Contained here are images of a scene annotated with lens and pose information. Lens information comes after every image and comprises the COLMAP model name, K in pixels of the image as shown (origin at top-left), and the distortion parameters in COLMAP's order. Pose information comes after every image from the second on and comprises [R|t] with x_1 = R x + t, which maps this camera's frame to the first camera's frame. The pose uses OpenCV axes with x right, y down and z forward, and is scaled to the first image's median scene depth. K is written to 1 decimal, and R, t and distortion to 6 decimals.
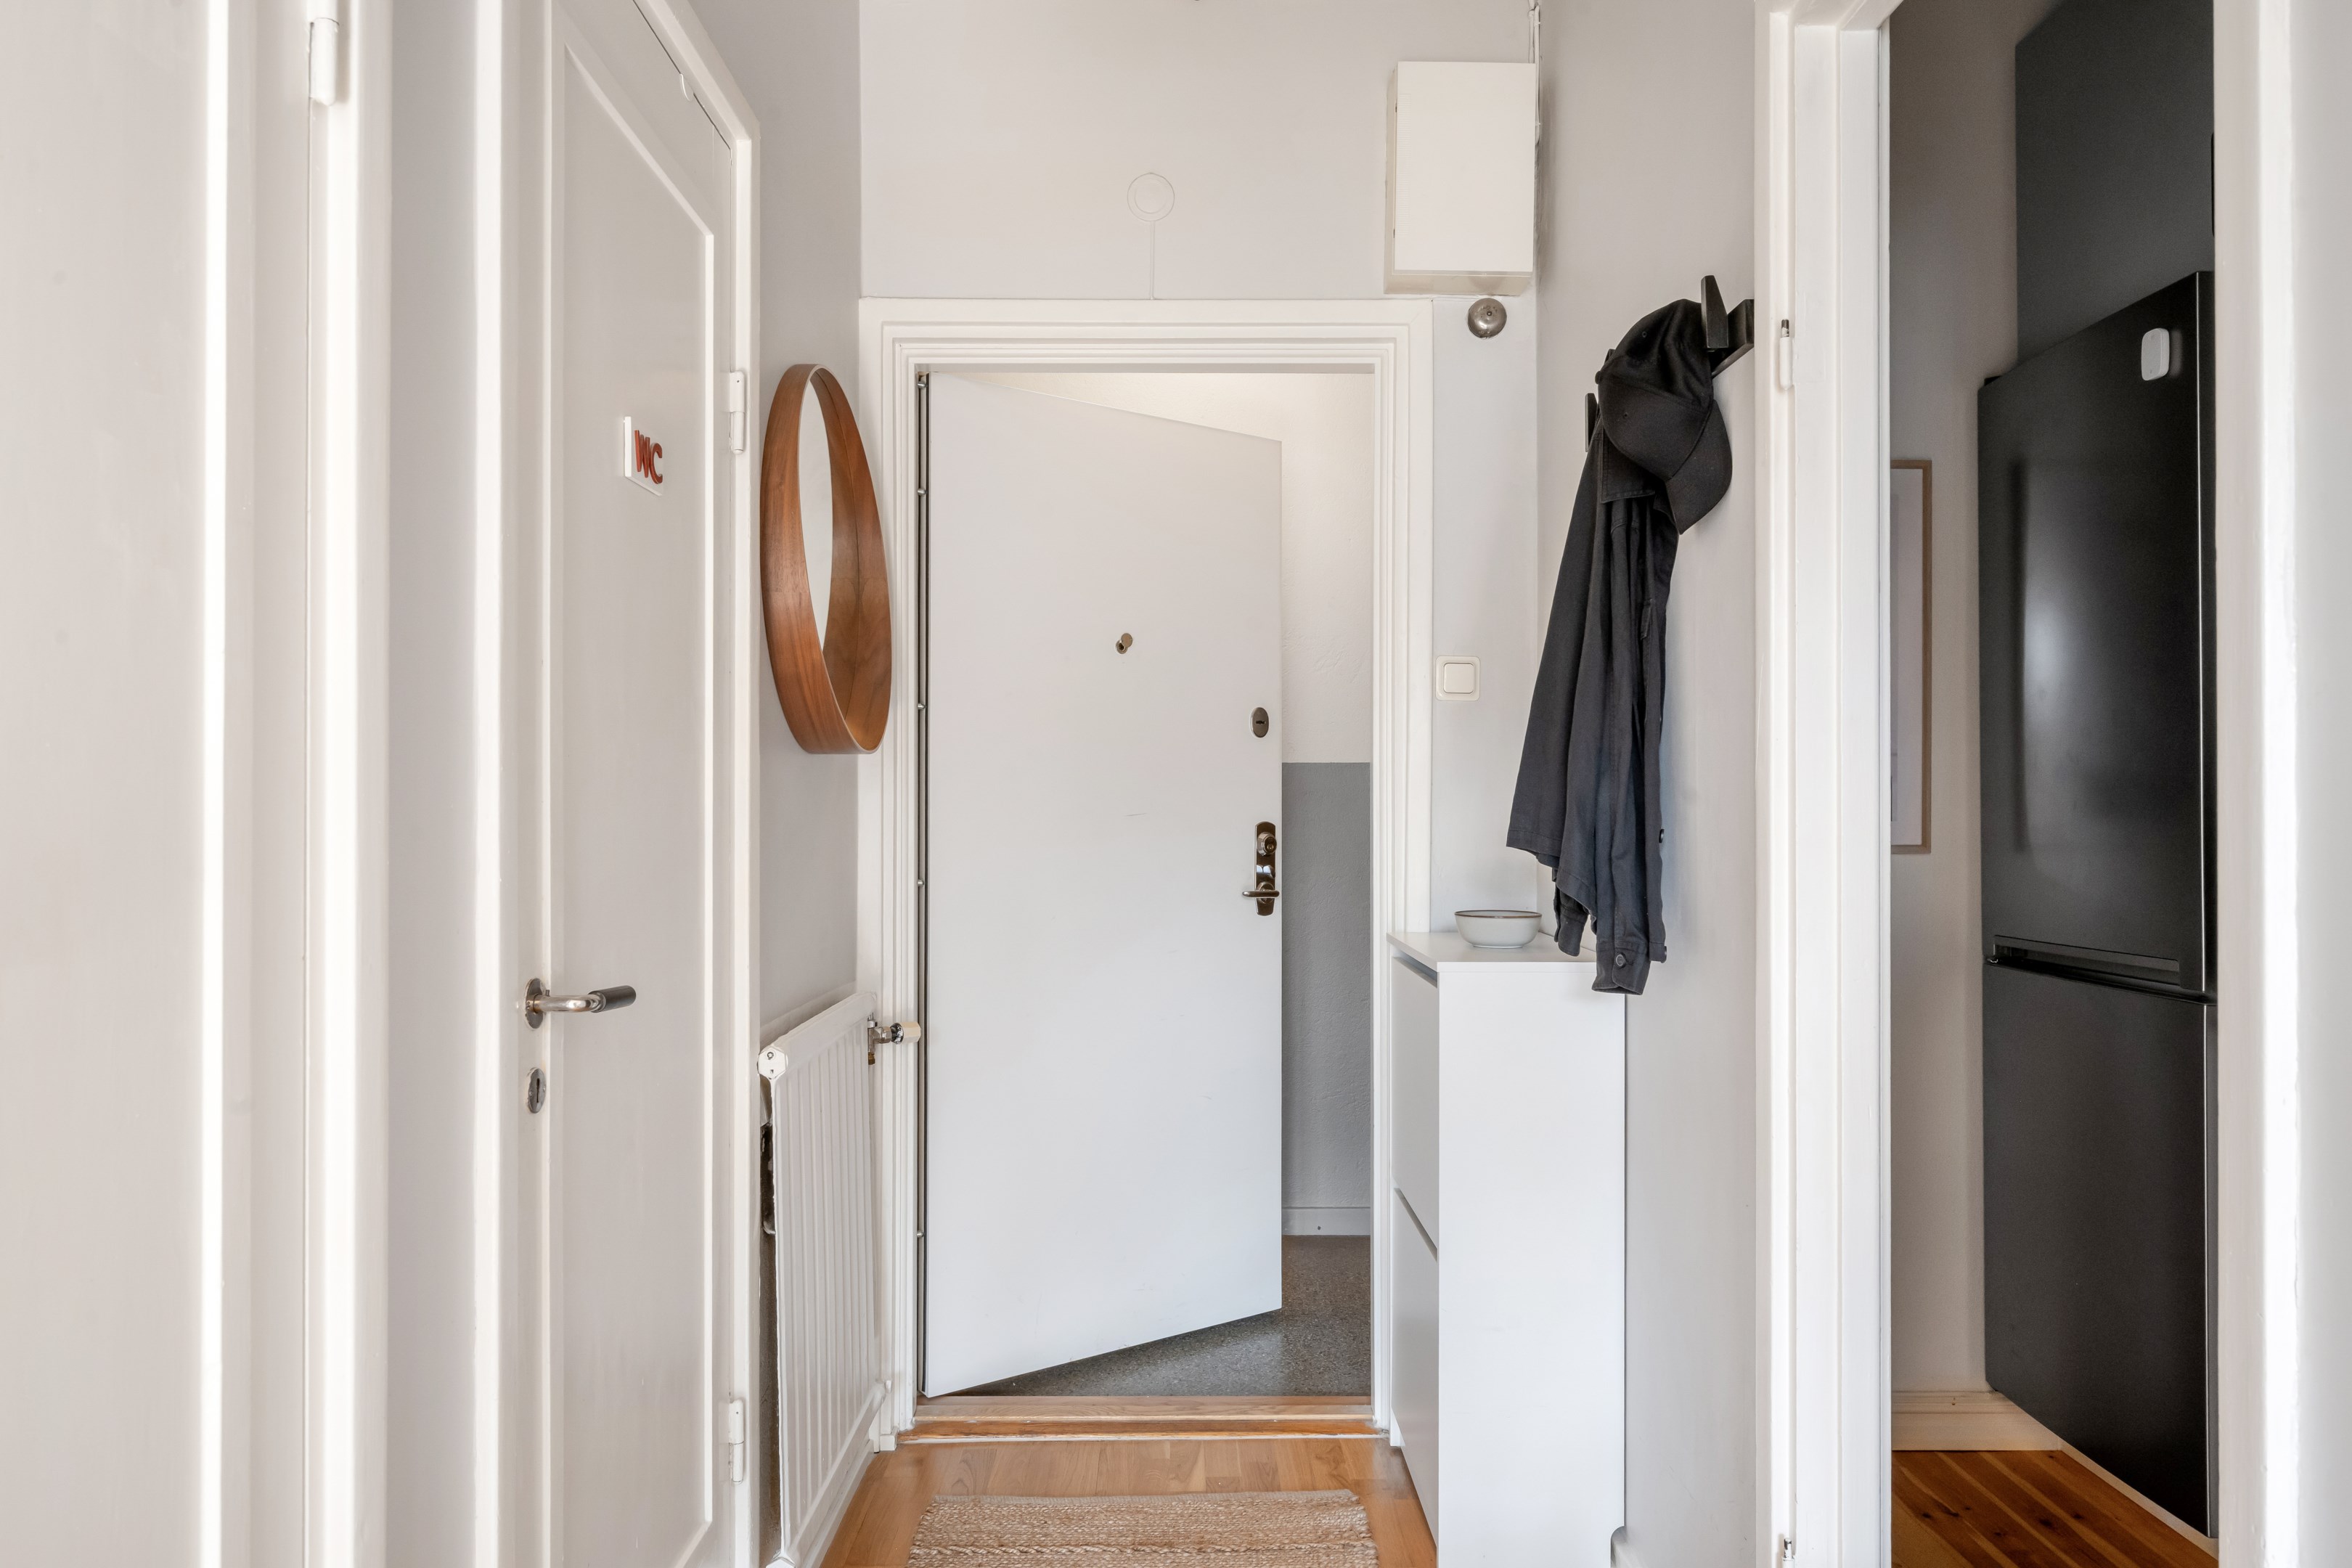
lens RADIAL K [[1425.0, 0, 1173.9], [0, 1425.0, 806.4], [0, 0, 1]] dist [0.000595, 0.000265]
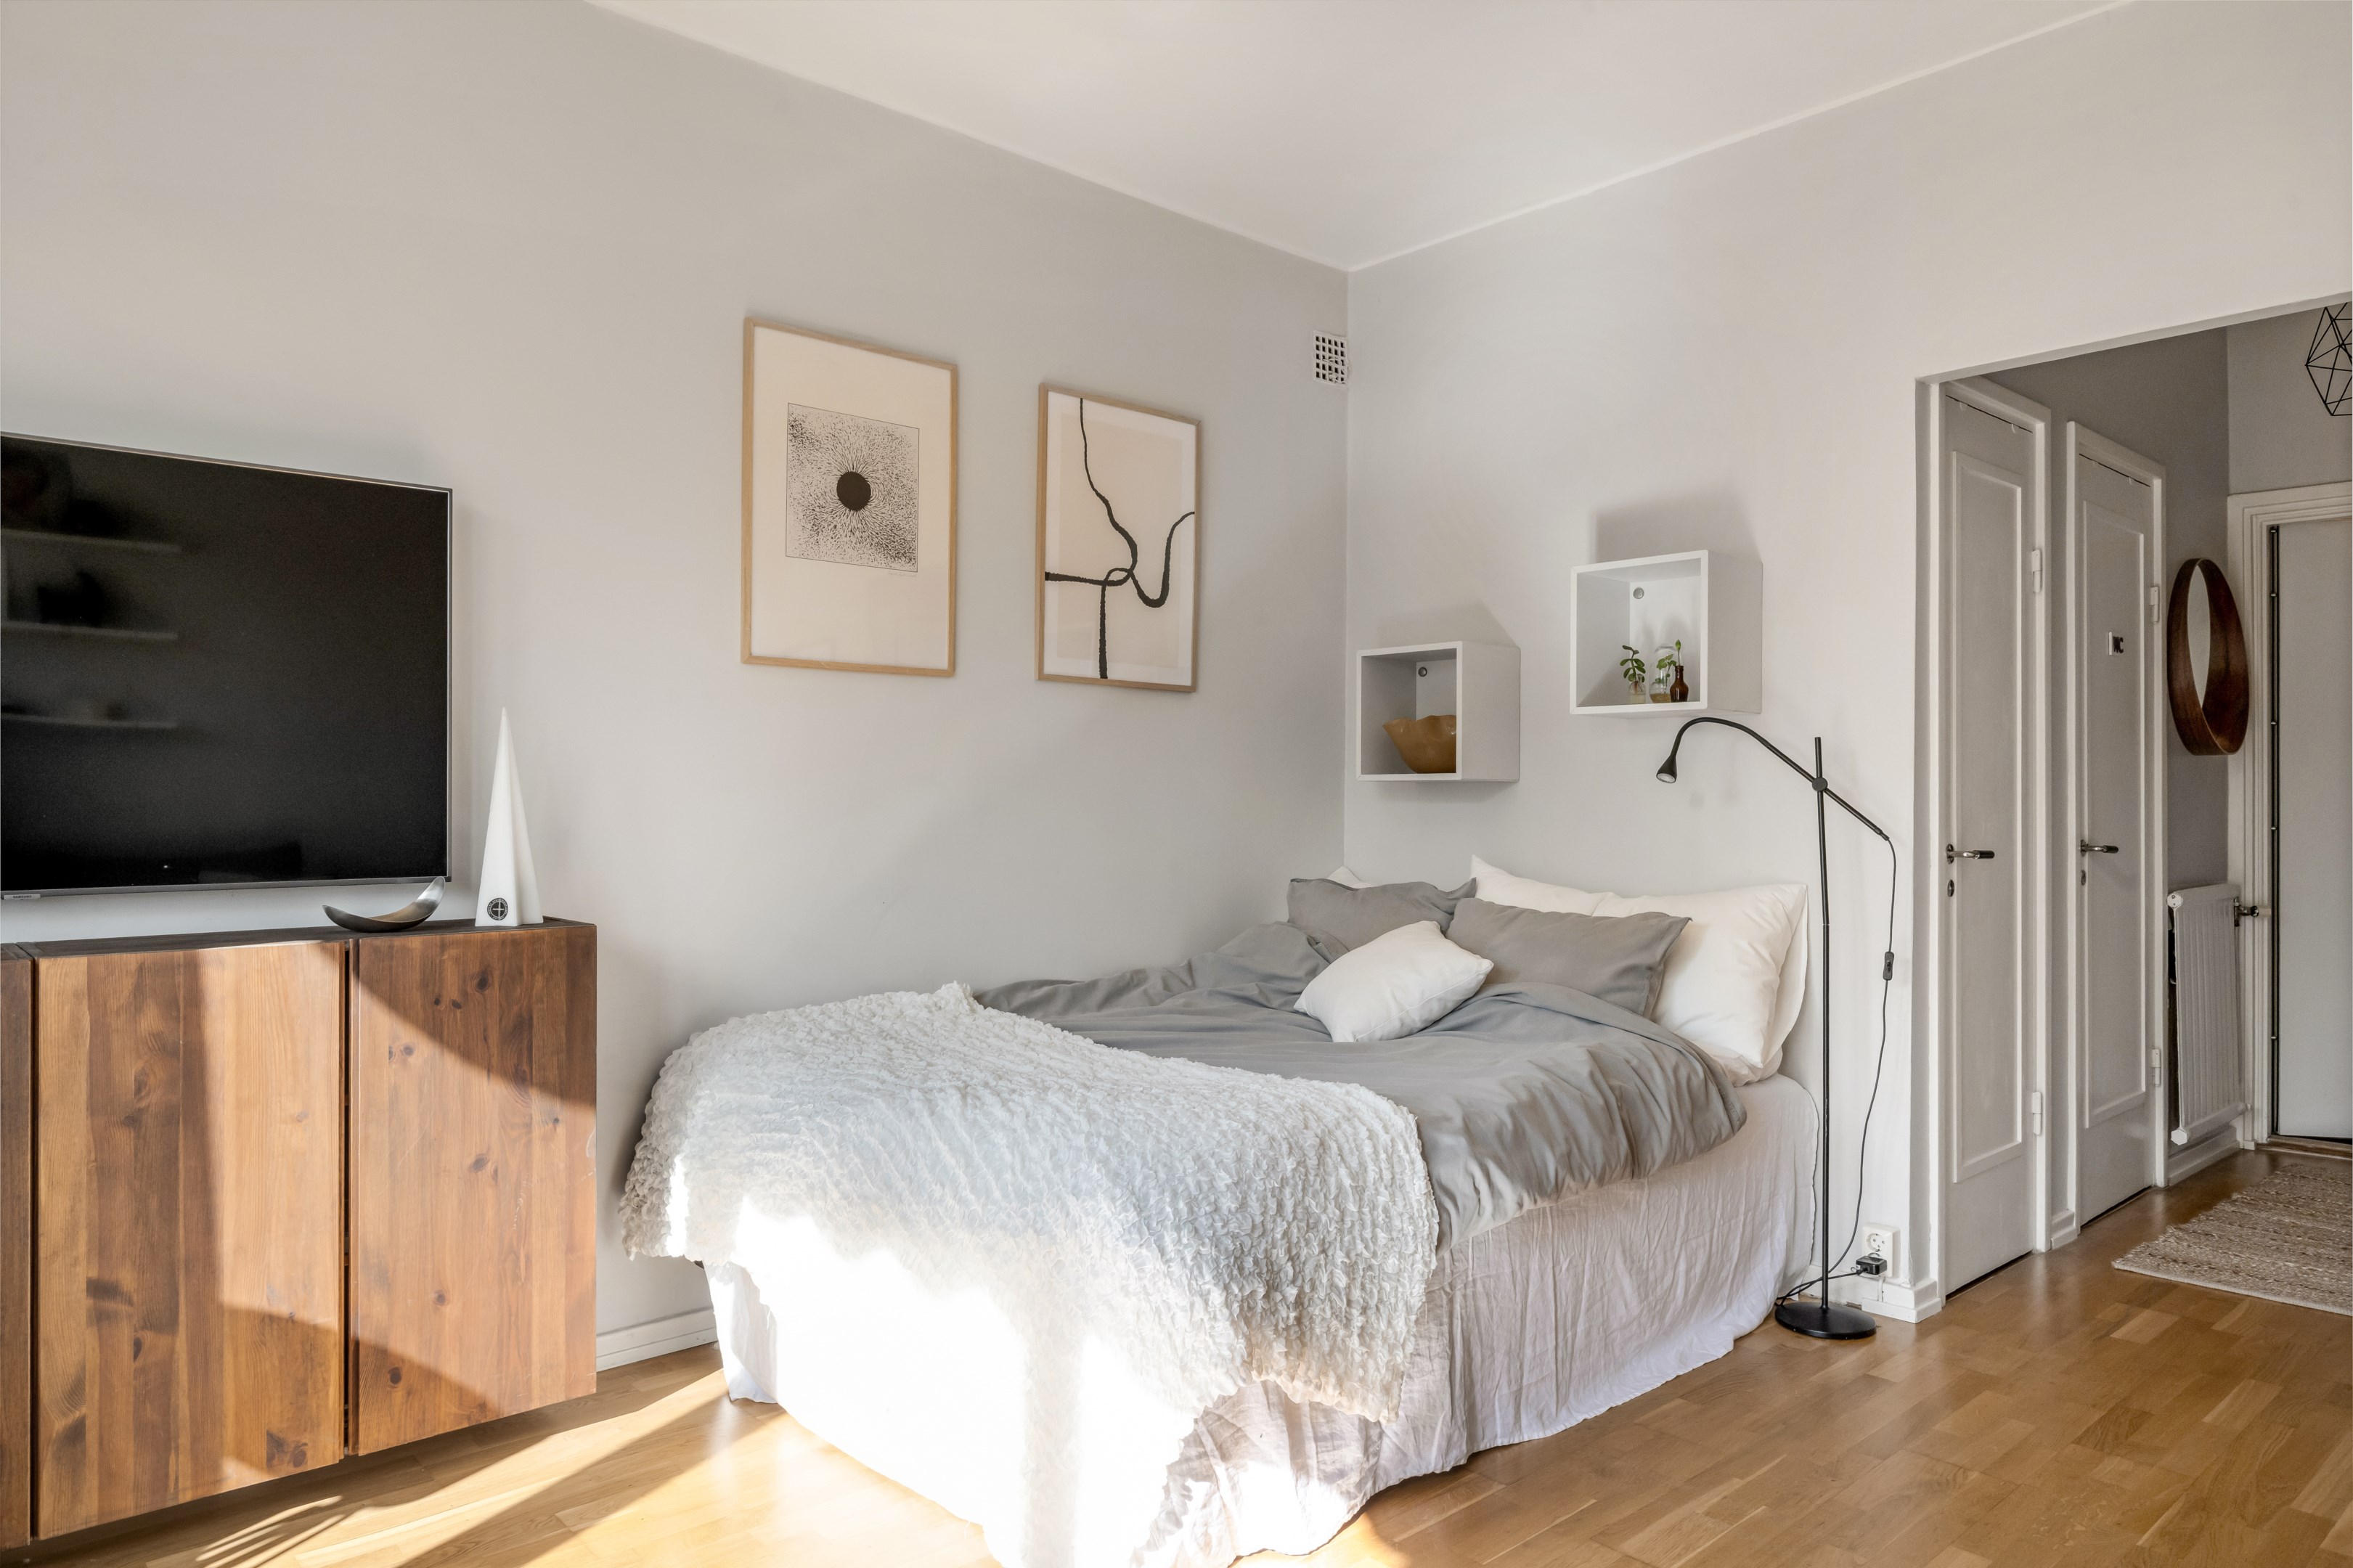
lens RADIAL K [[1491.5, 0, 1157.3], [0, 1491.5, 796.2], [0, 0, 1]] dist [-0.003857, -0.003979]
pose [[0.647116, -0.001679, -0.762390, 0.339906], [0.004452, 0.999989, 0.001577, 0.007263], [0.762378, -0.004414, 0.647116, -1.263466]]
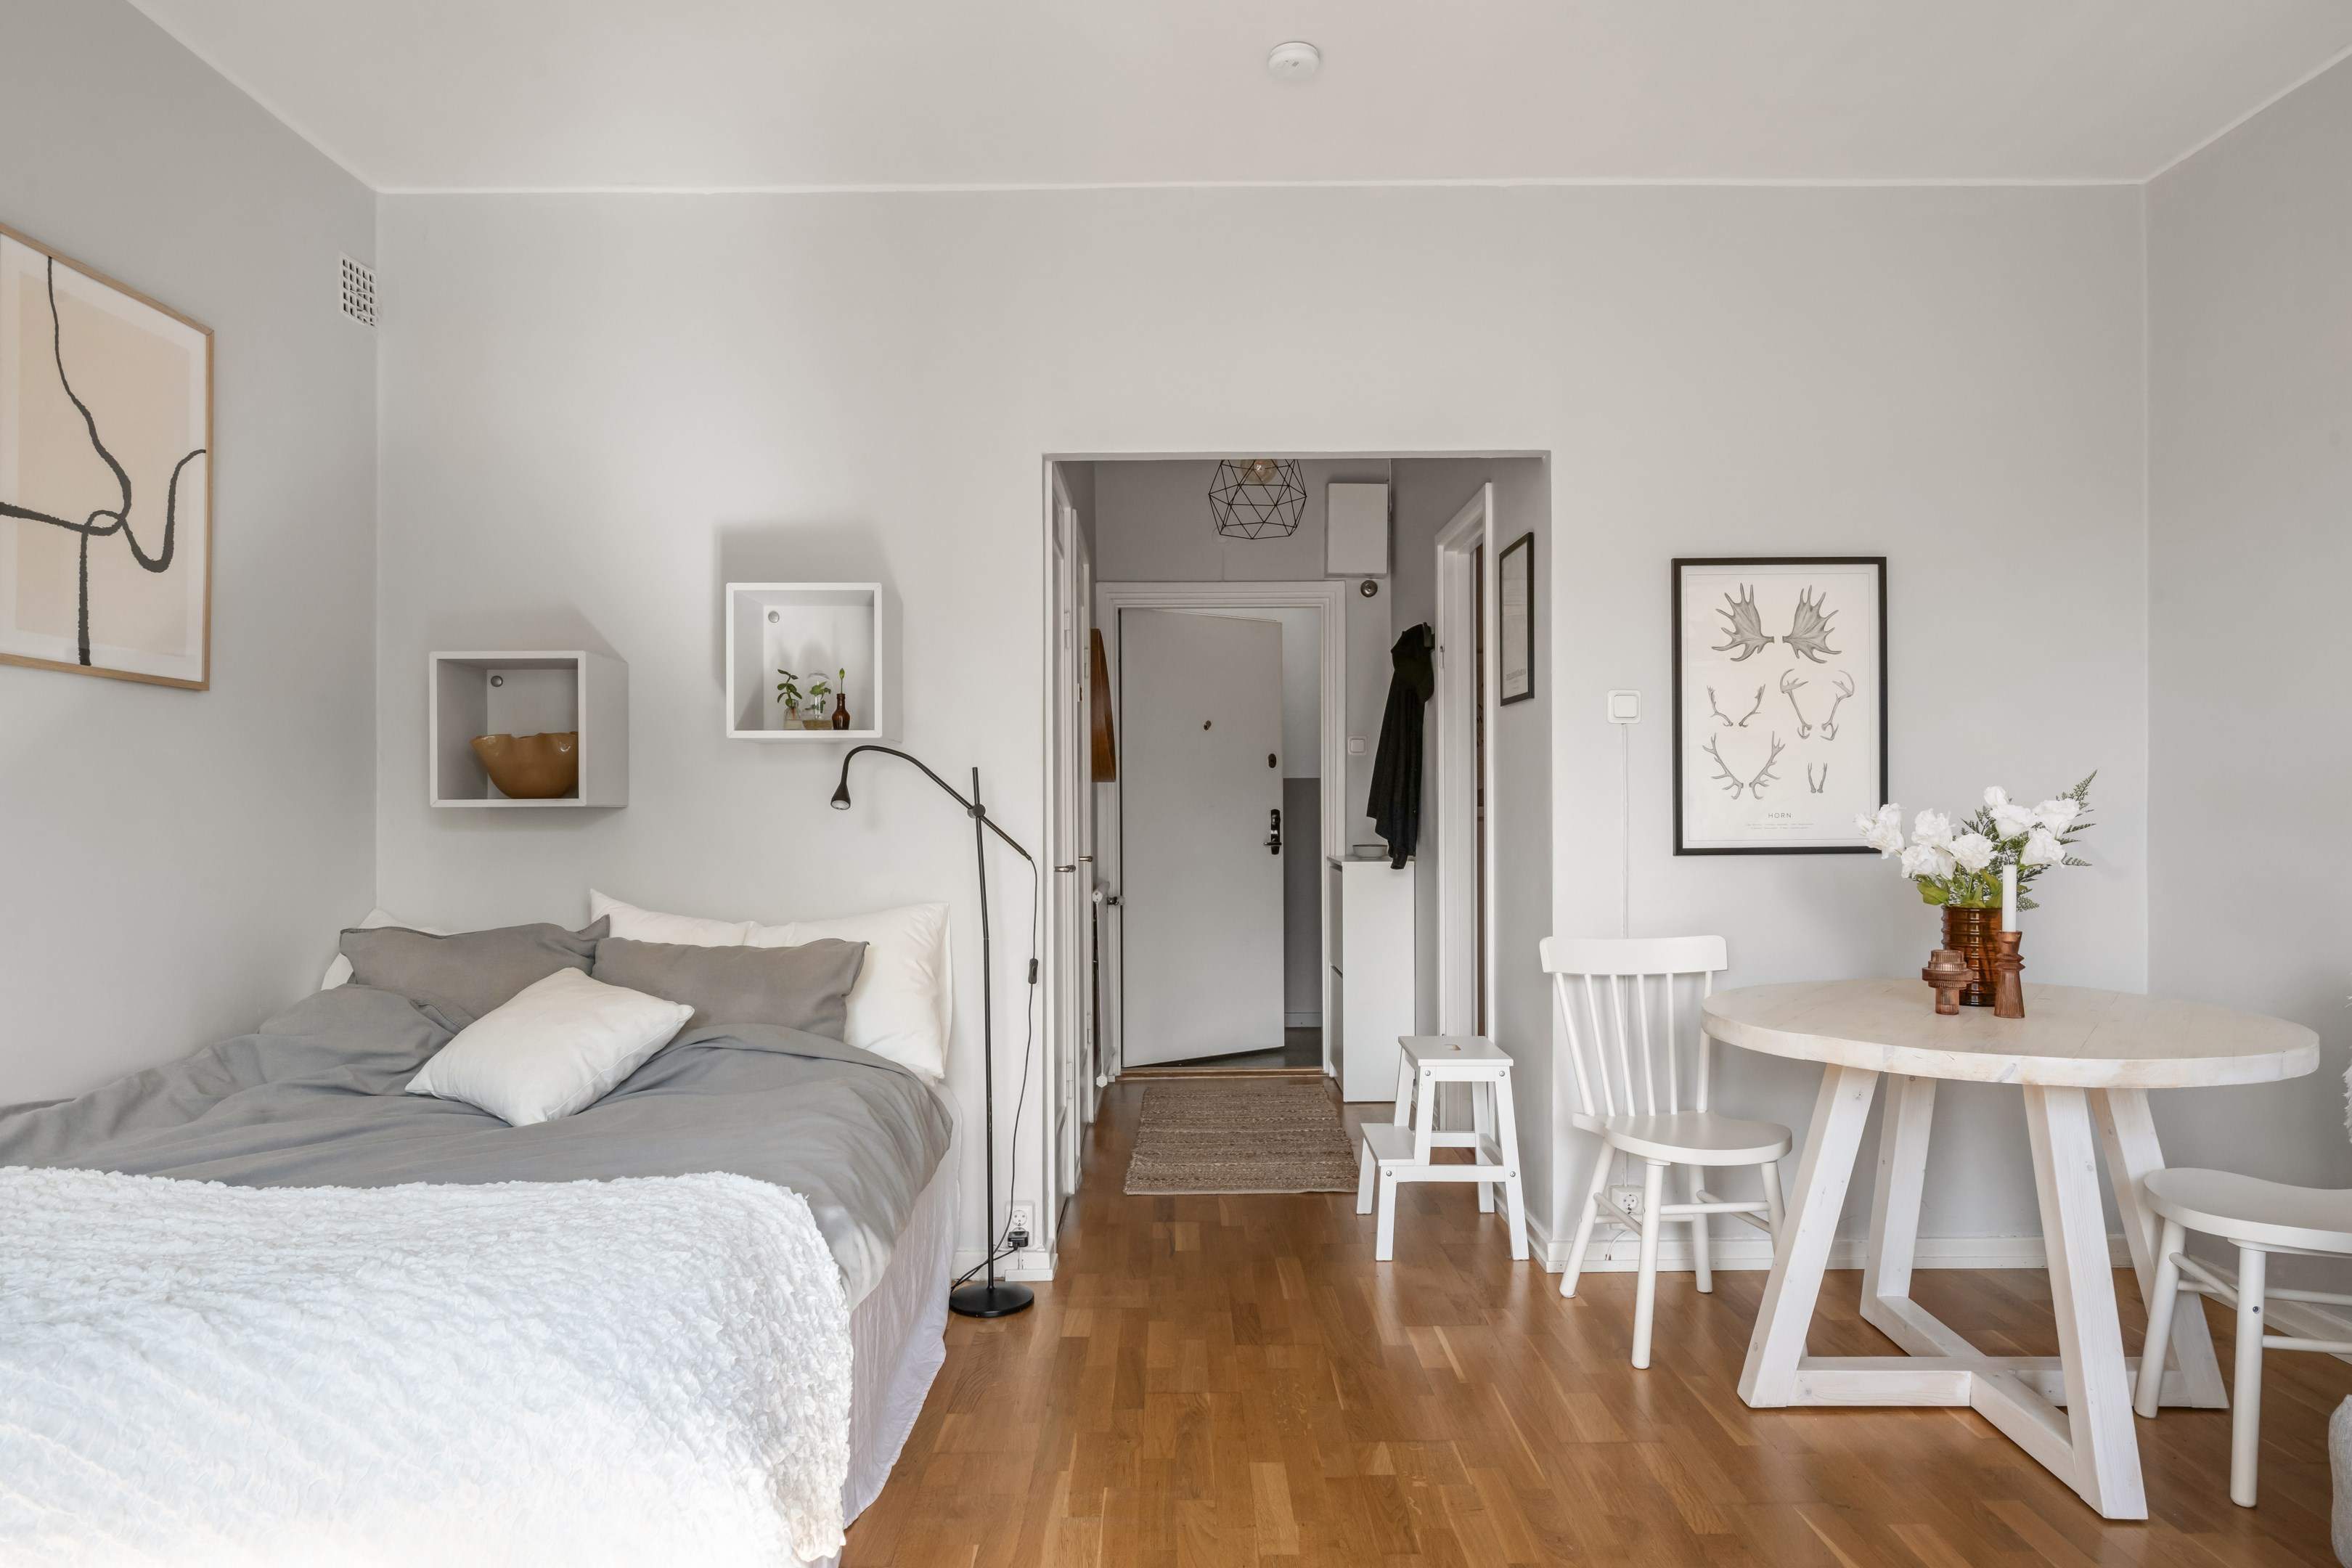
lens RADIAL K [[1400.5, 0, 1161.0], [0, 1400.5, 803.8], [0, 0, 1]] dist [-0.003603, 0.000660]
pose [[0.999810, -0.007075, -0.018151, -0.080985], [0.007191, 0.999954, 0.006336, -0.012361], [0.018105, -0.006465, 0.999815, -1.312613]]
